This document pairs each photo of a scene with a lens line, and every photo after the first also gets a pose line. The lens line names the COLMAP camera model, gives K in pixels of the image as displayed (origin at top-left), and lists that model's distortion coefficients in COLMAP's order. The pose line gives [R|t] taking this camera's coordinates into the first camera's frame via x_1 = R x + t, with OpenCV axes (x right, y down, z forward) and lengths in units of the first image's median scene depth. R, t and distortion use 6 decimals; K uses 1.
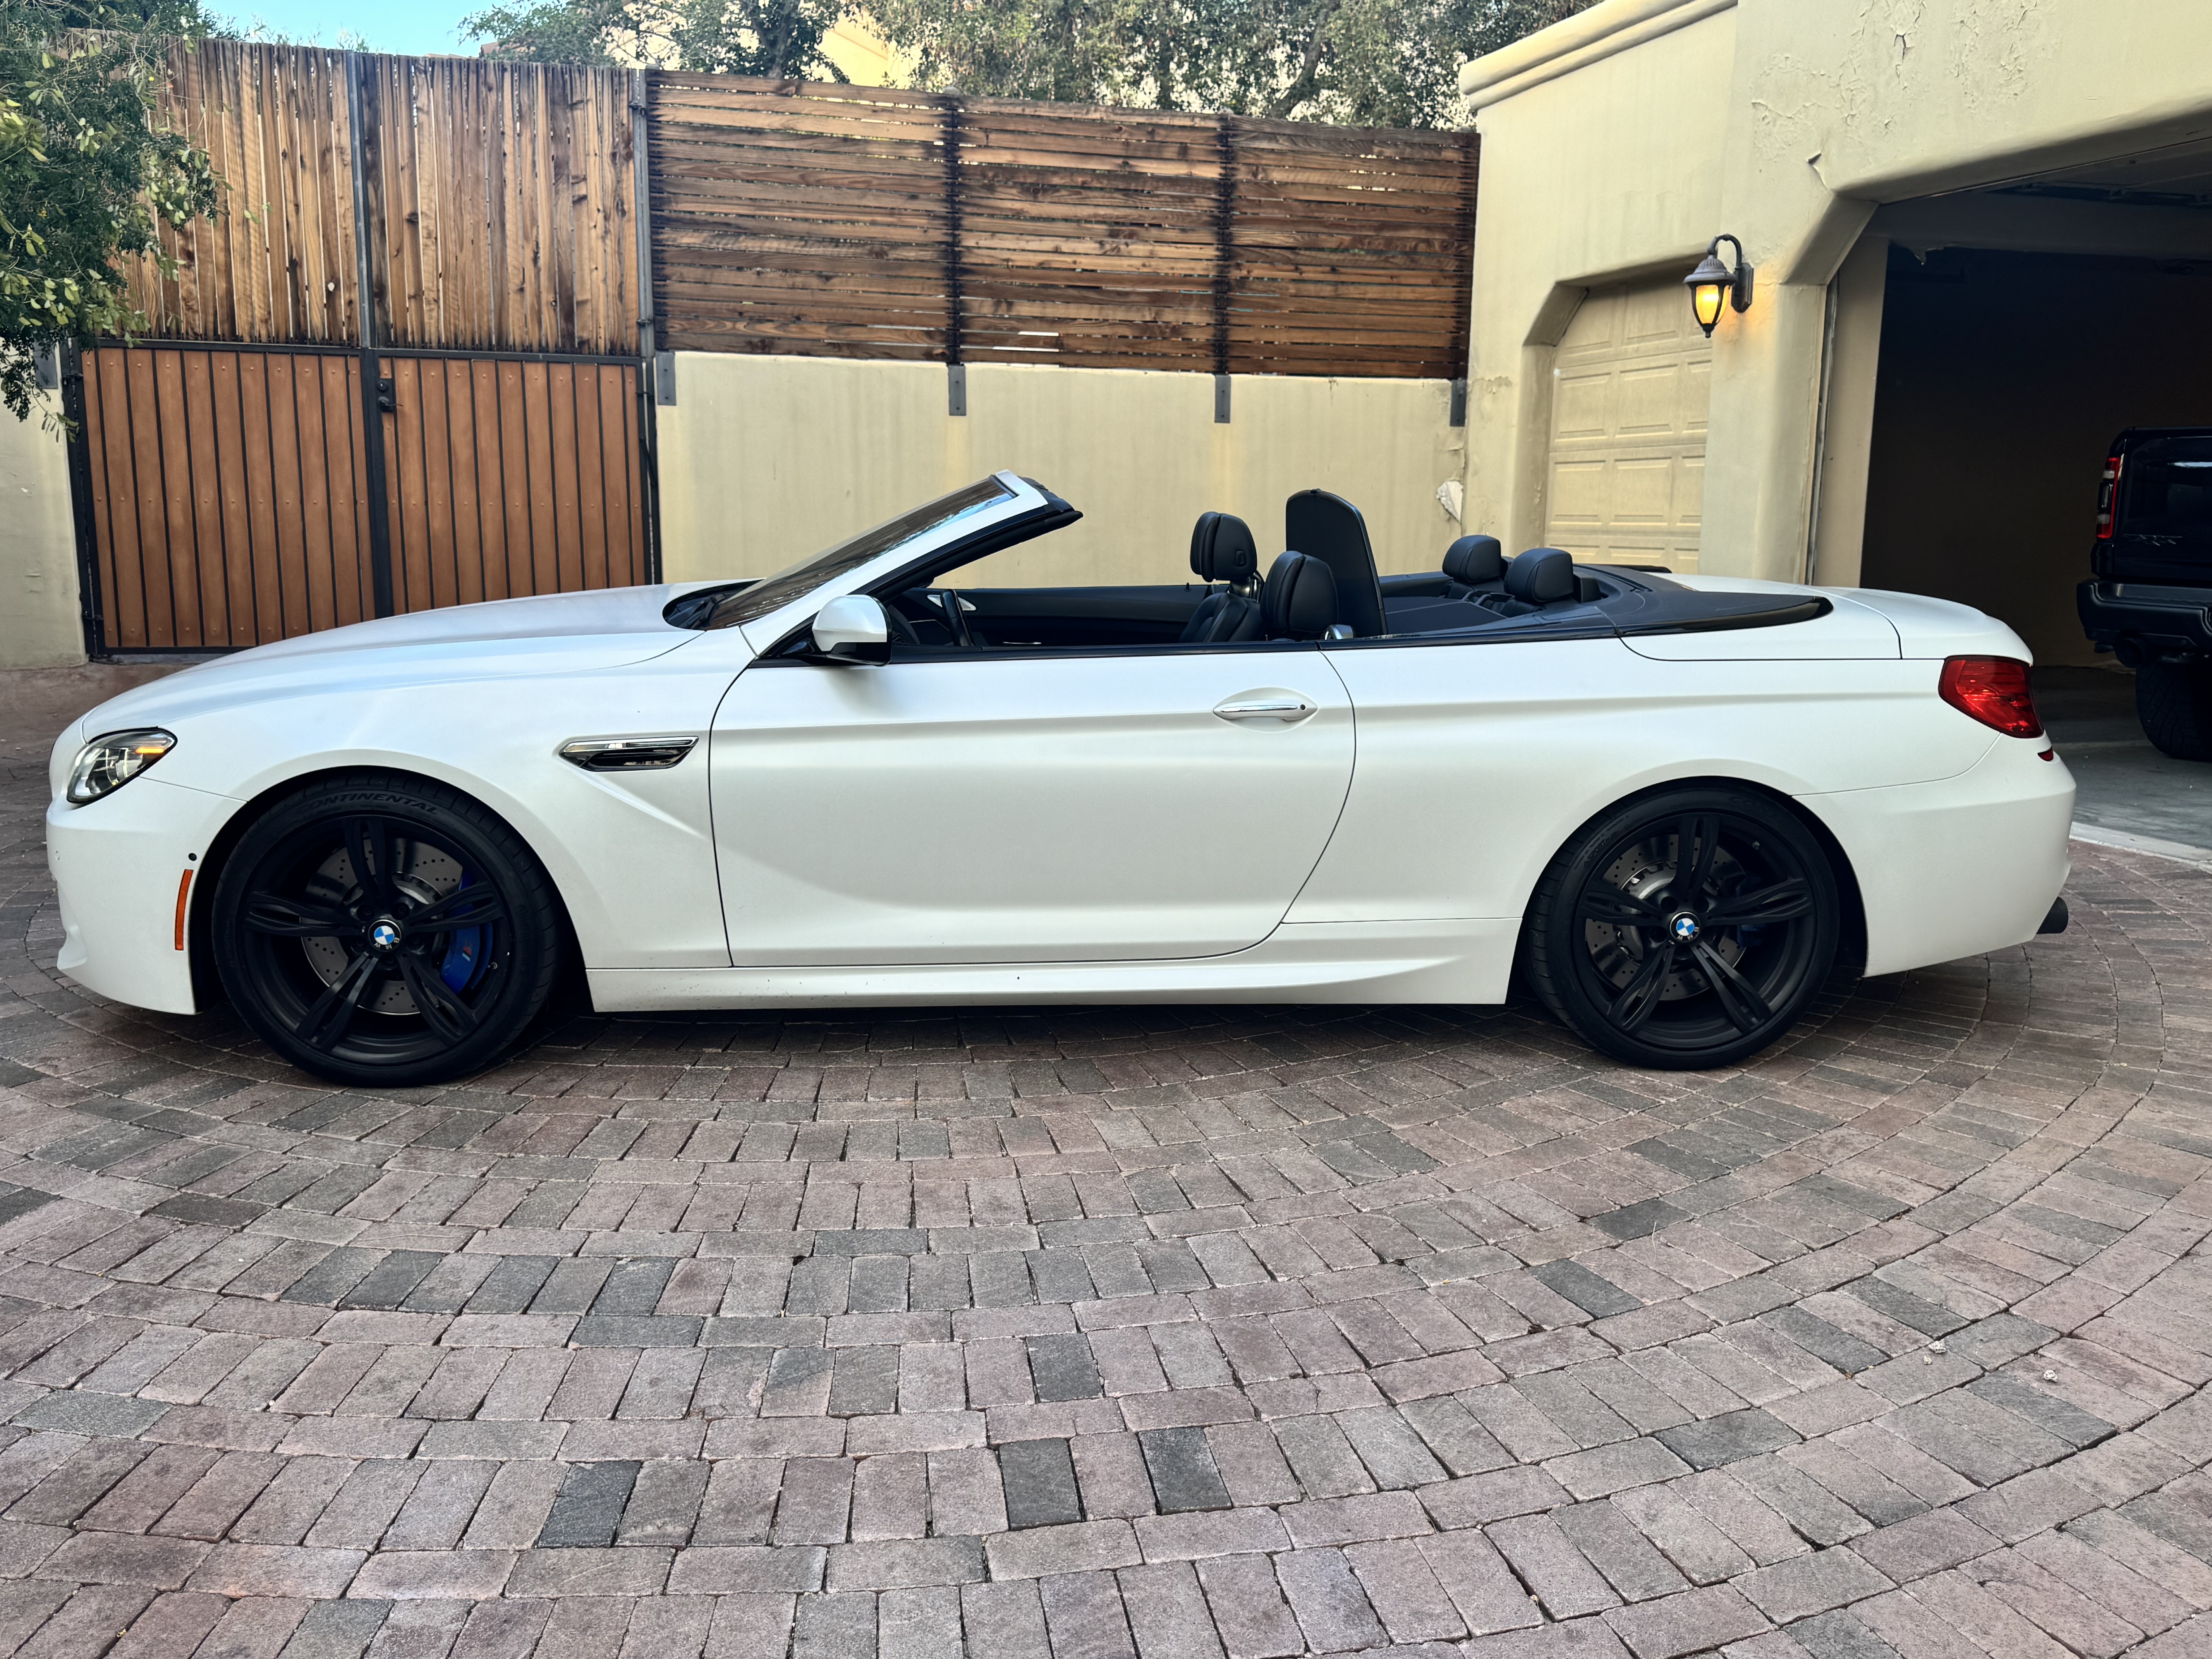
lens RADIAL K [[1835.1, 0, 1108.6], [0, 1835.1, 830.7], [0, 0, 1]] dist [0.153332, -0.315160]
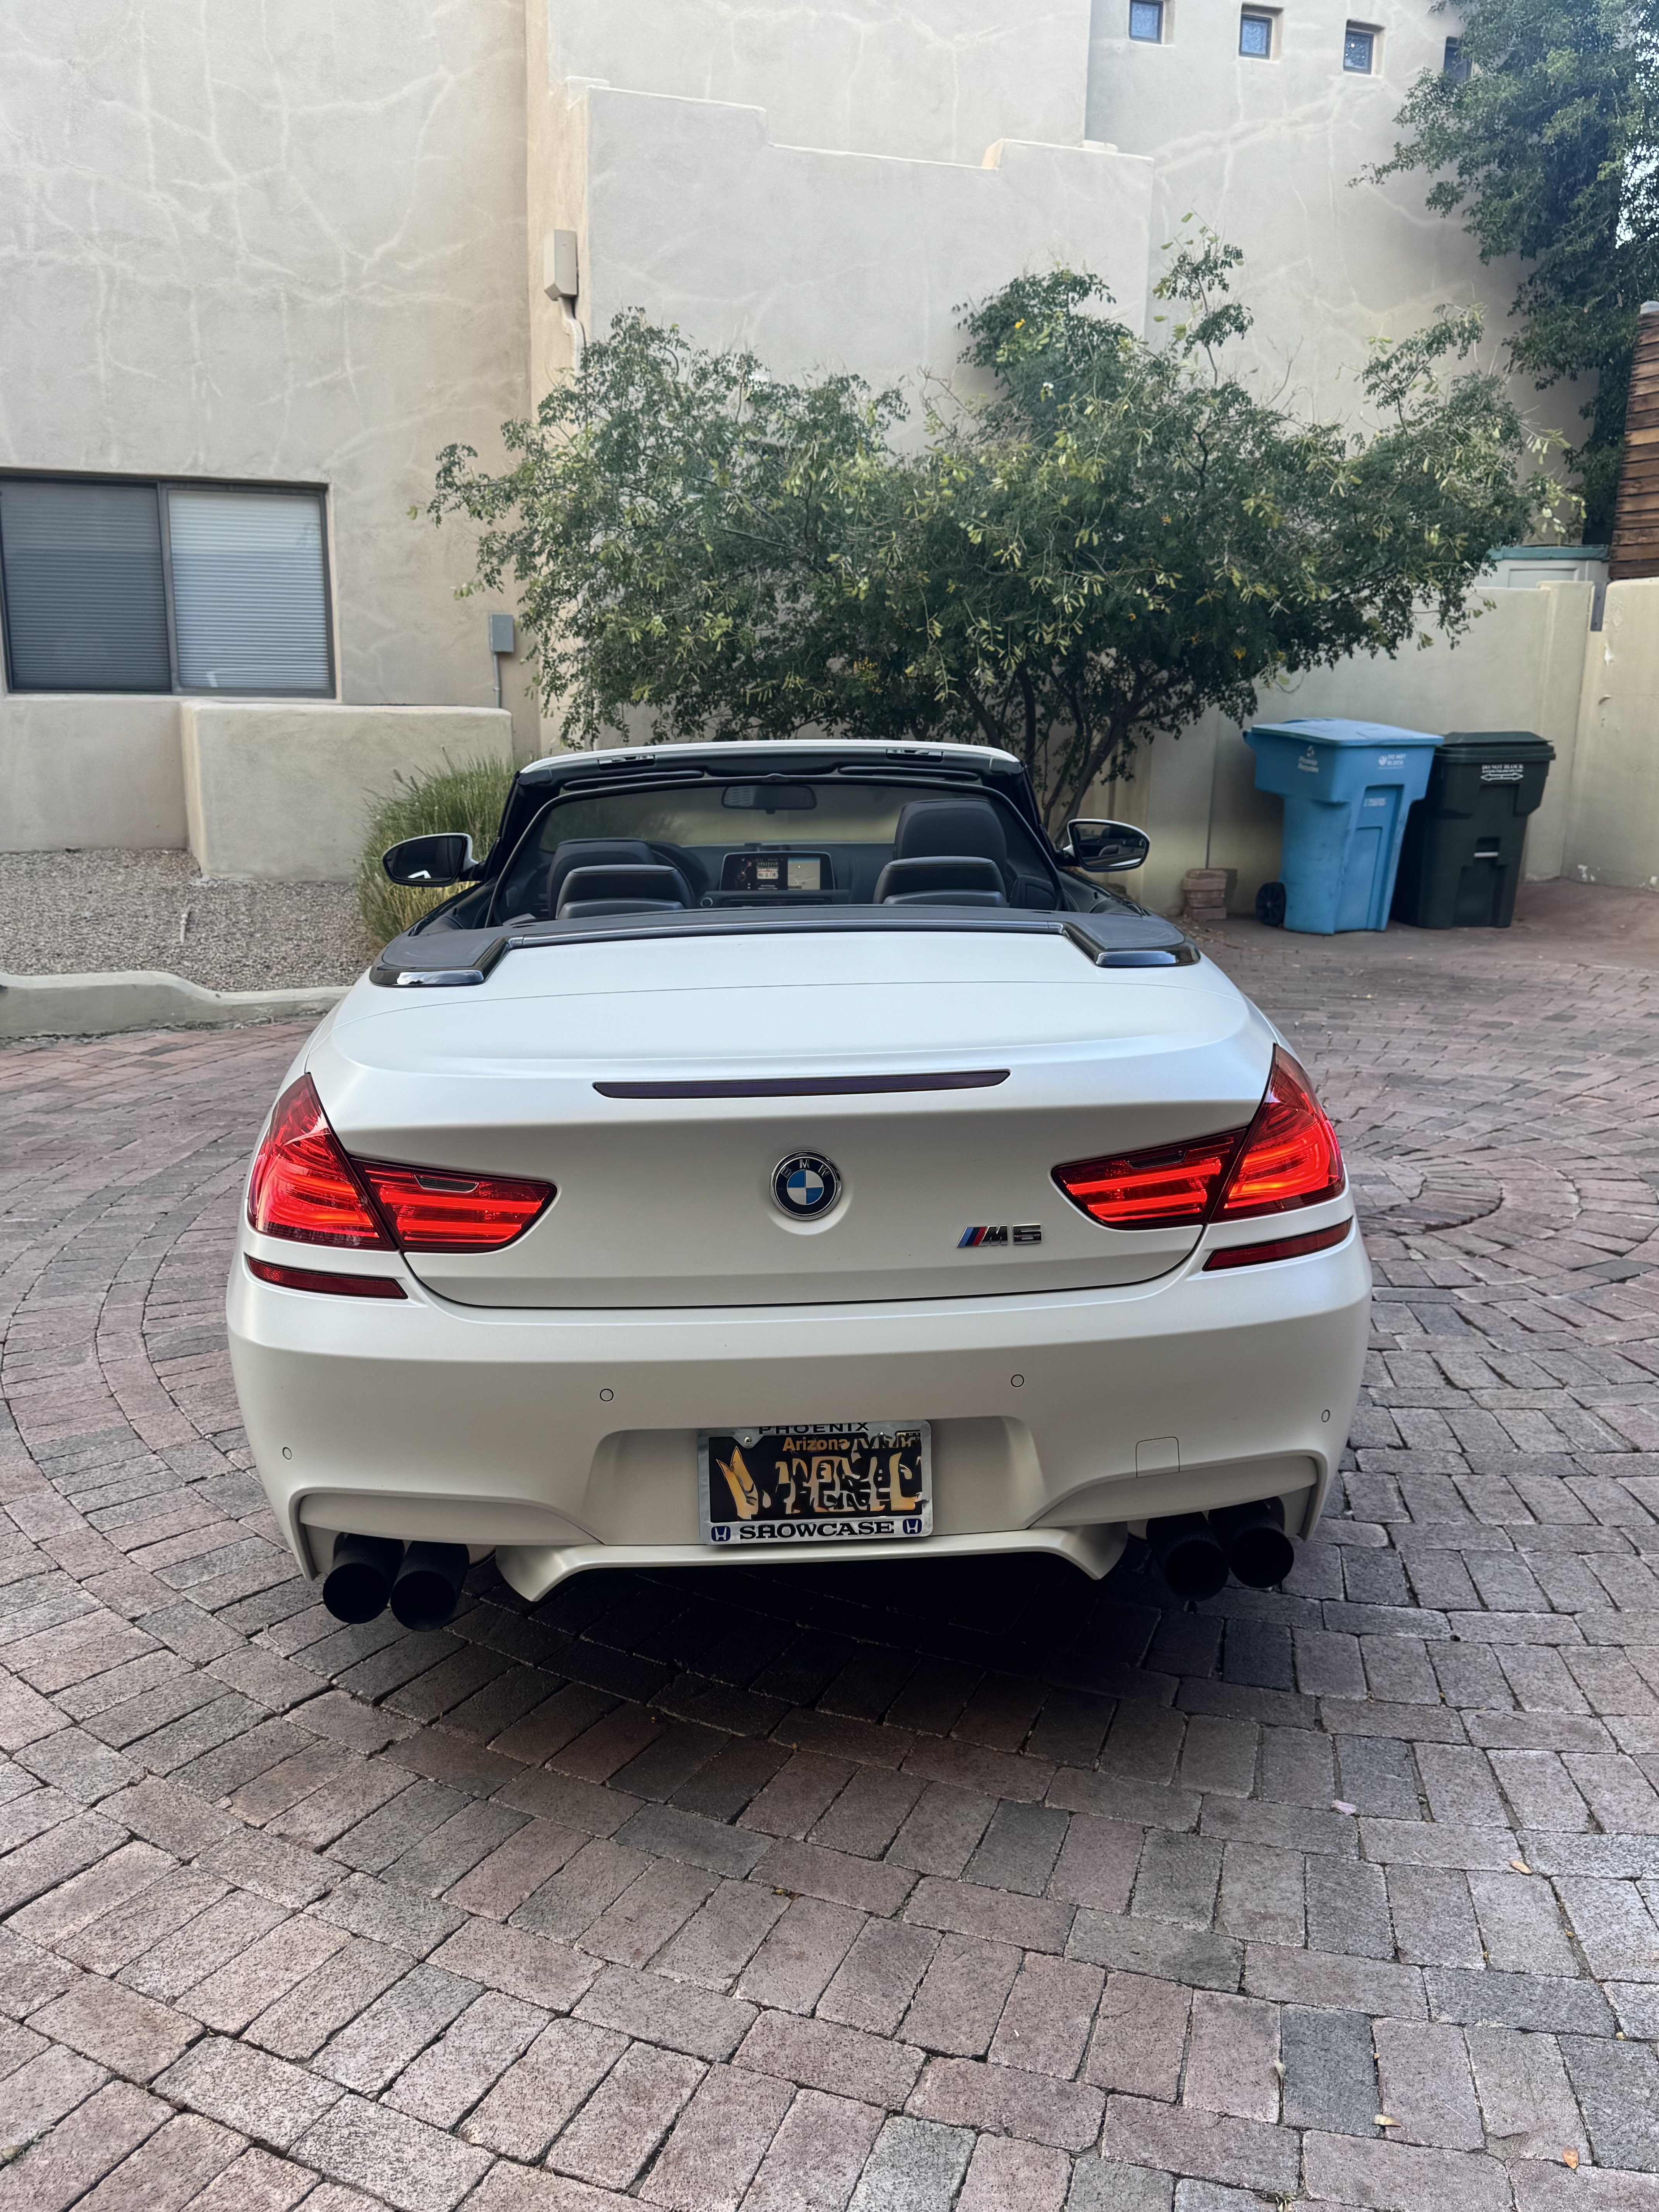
lens RADIAL K [[1862.3, 0, 816.8], [0, 1862.3, 1109.5], [0, 0, 1]] dist [0.039789, -0.057367]
pose [[-0.035005, 0.220399, -0.974781, 0.463462], [-0.189902, 0.956141, 0.223004, -0.111137], [0.981179, 0.192920, 0.008384, 0.503372]]
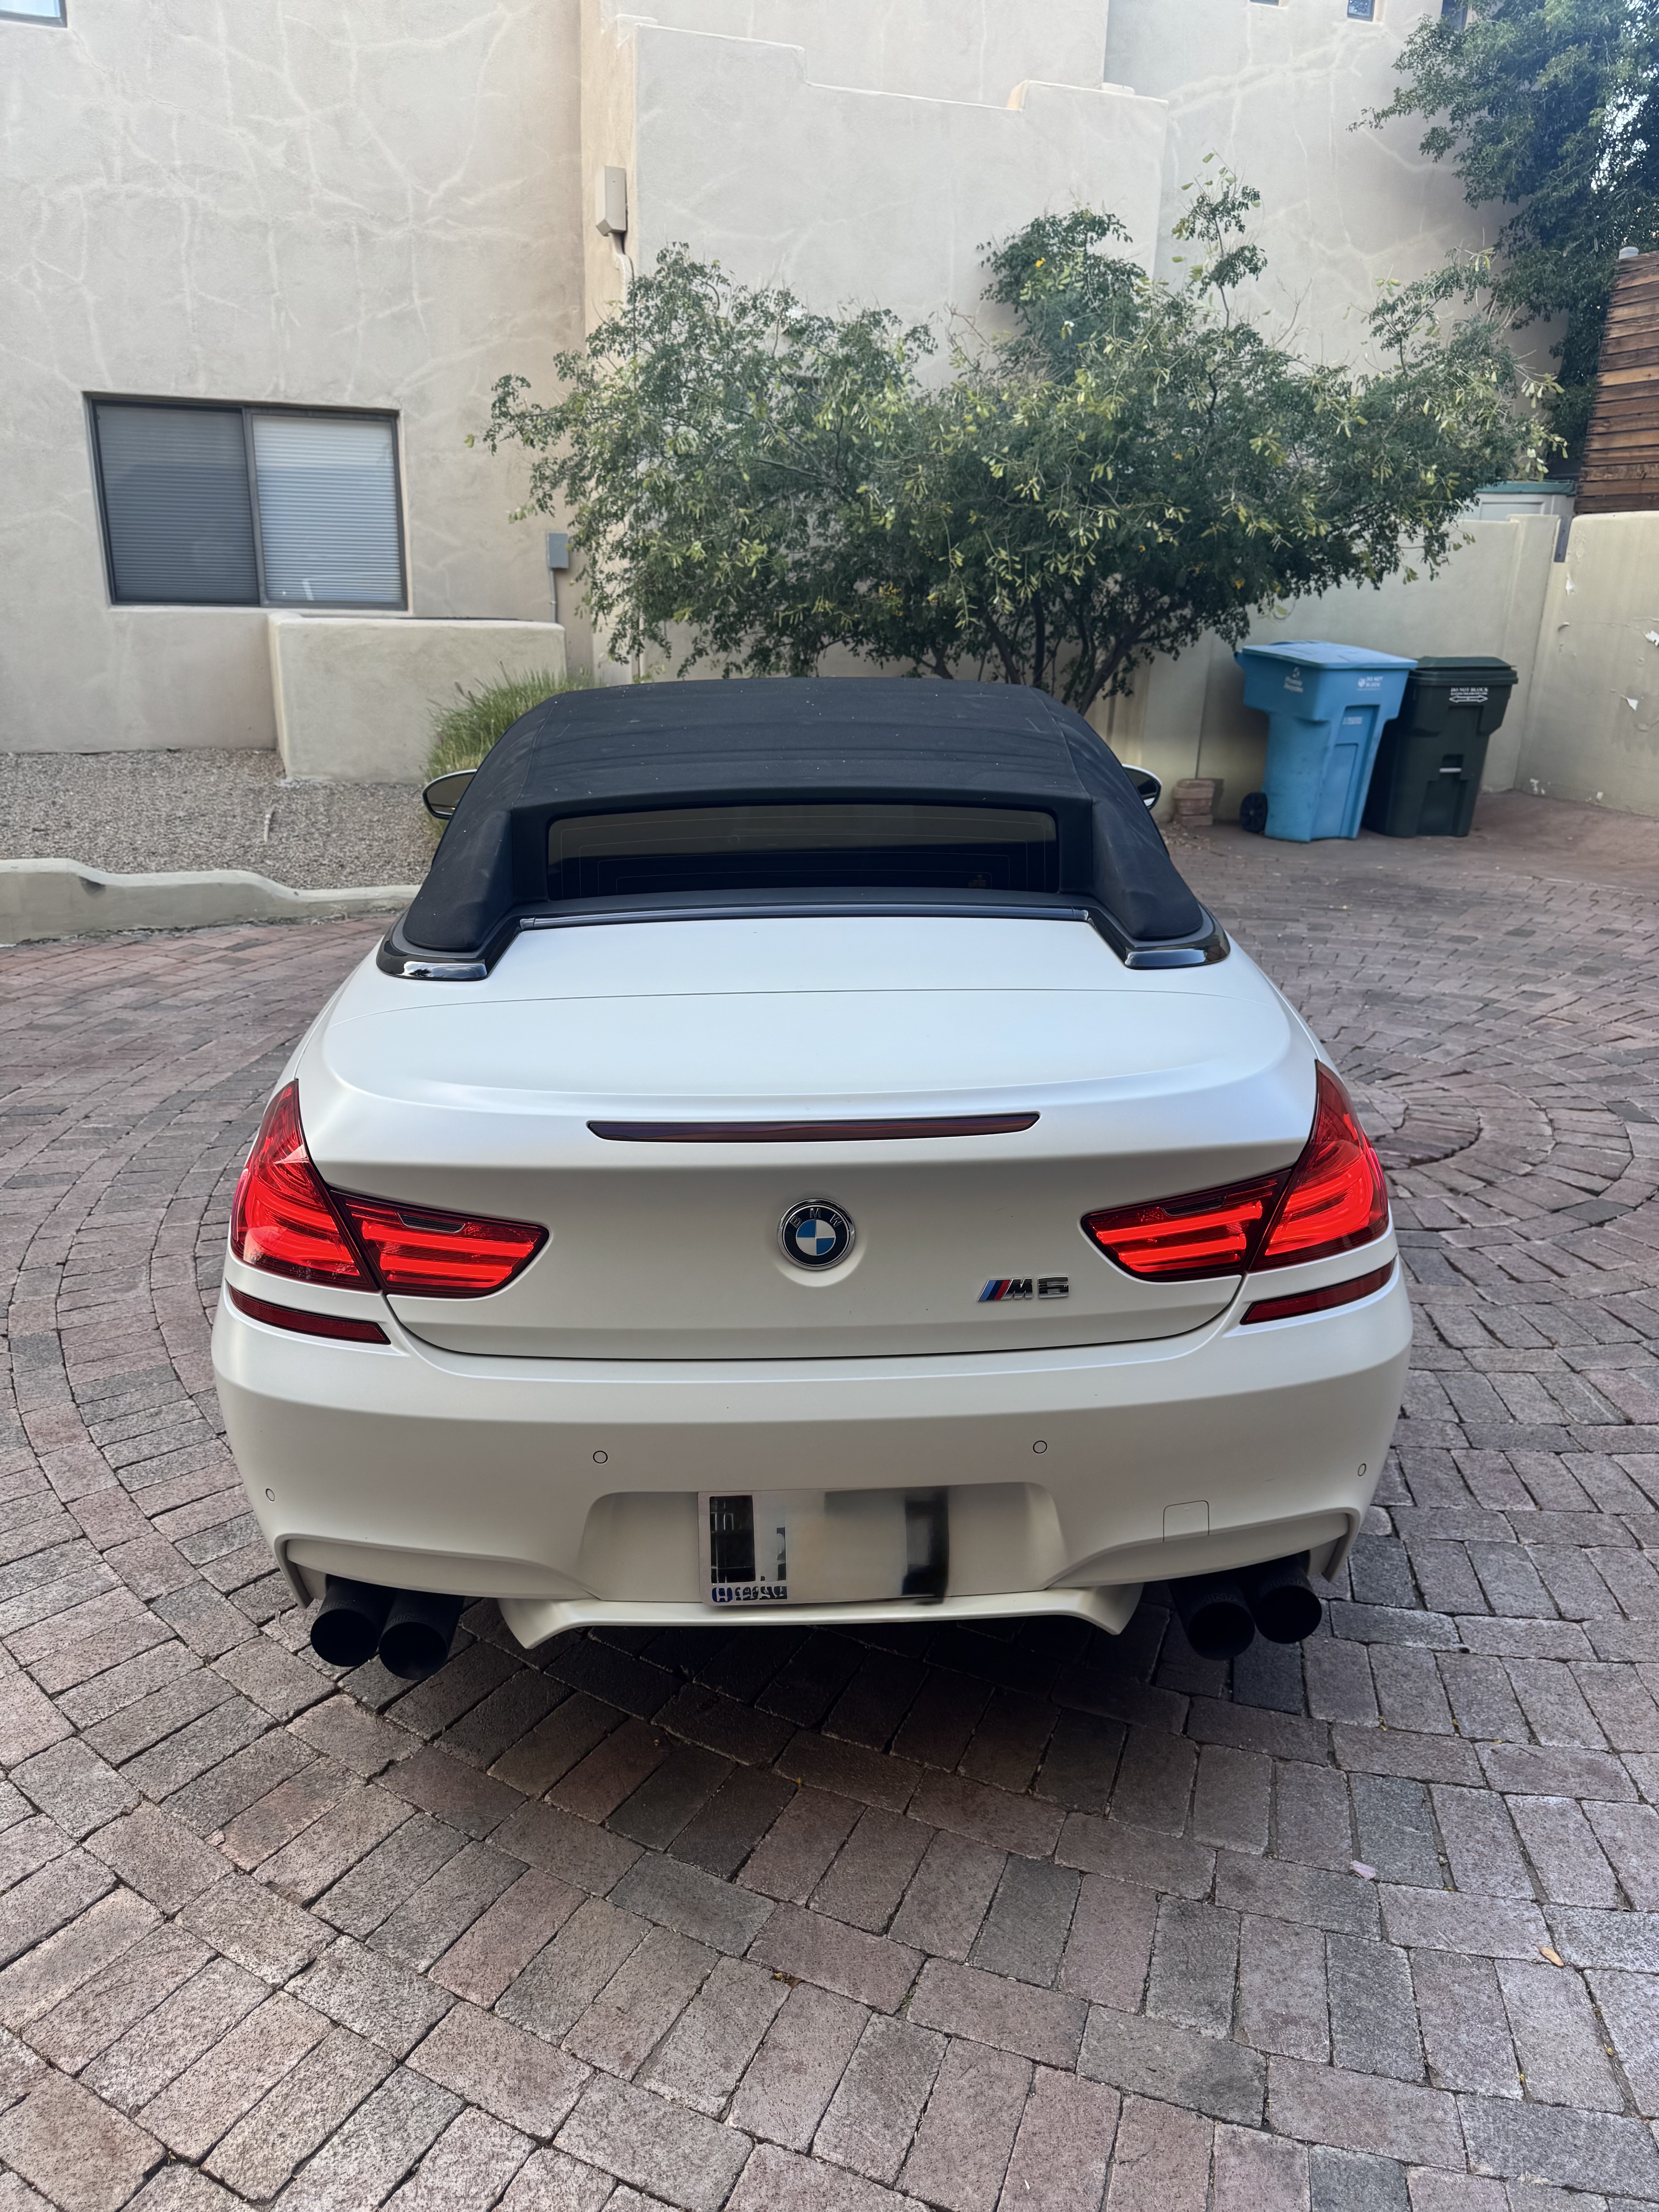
lens RADIAL K [[1575.8, 0, 823.4], [0, 1575.8, 1106.6], [0, 0, 1]] dist [0.012205, -0.013454]
pose [[-0.048991, 0.311536, -0.948971, 0.404396], [-0.200260, 0.927754, 0.314909, -0.122032], [0.978517, 0.205469, 0.016936, 0.500240]]
